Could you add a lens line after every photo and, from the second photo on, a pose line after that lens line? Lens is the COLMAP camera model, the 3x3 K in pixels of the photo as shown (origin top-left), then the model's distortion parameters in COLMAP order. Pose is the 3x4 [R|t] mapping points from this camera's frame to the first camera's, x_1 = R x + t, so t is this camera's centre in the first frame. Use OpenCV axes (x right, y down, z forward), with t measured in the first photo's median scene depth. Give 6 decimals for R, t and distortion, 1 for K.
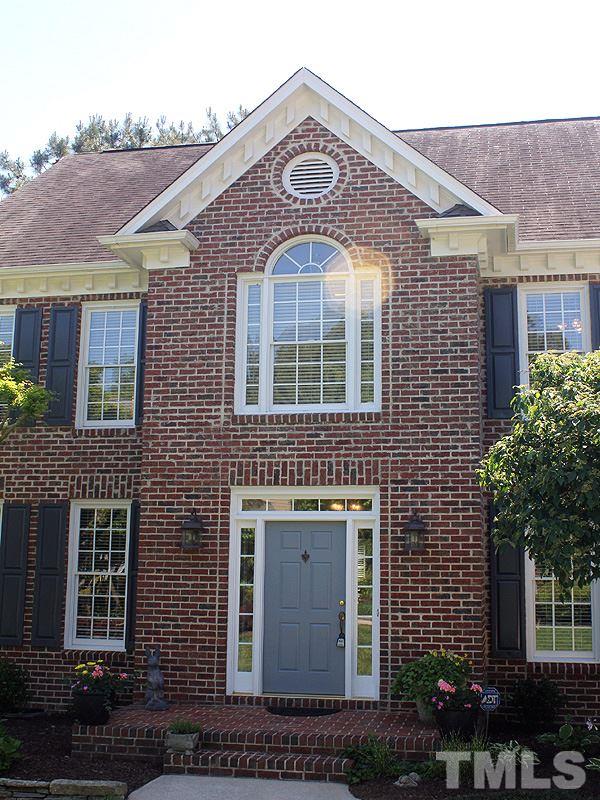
lens RADIAL K [[544.6, 0, 300.2], [0, 544.6, 495.0], [0, 0, 1]] dist [-0.026608, -0.001946]
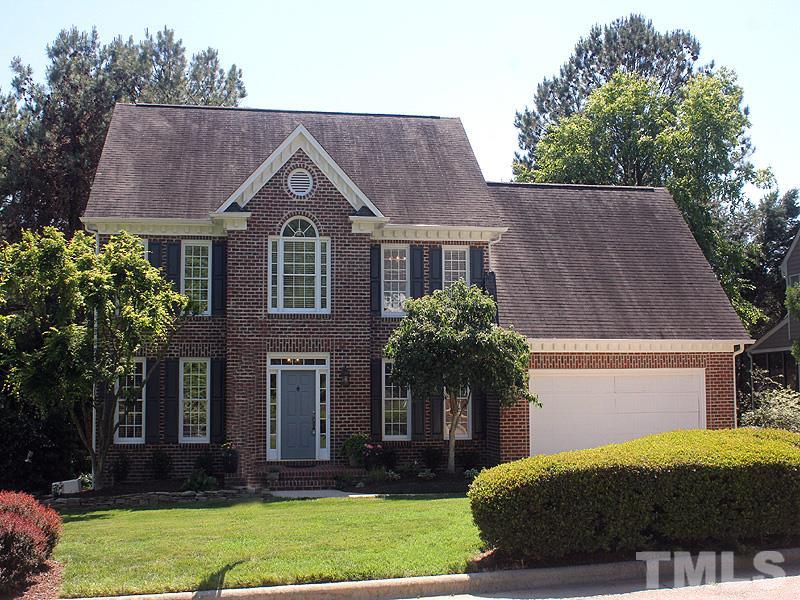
lens RADIAL K [[544.6, 0, 400.0], [0, 544.6, 300.0], [0, 0, 1]] dist [-0.026608, -0.001946]
pose [[0.820502, 0.078134, 0.566278, -0.782081], [-0.049662, 0.996613, -0.065553, -0.089344], [-0.569482, 0.025664, 0.821603, -0.775108]]
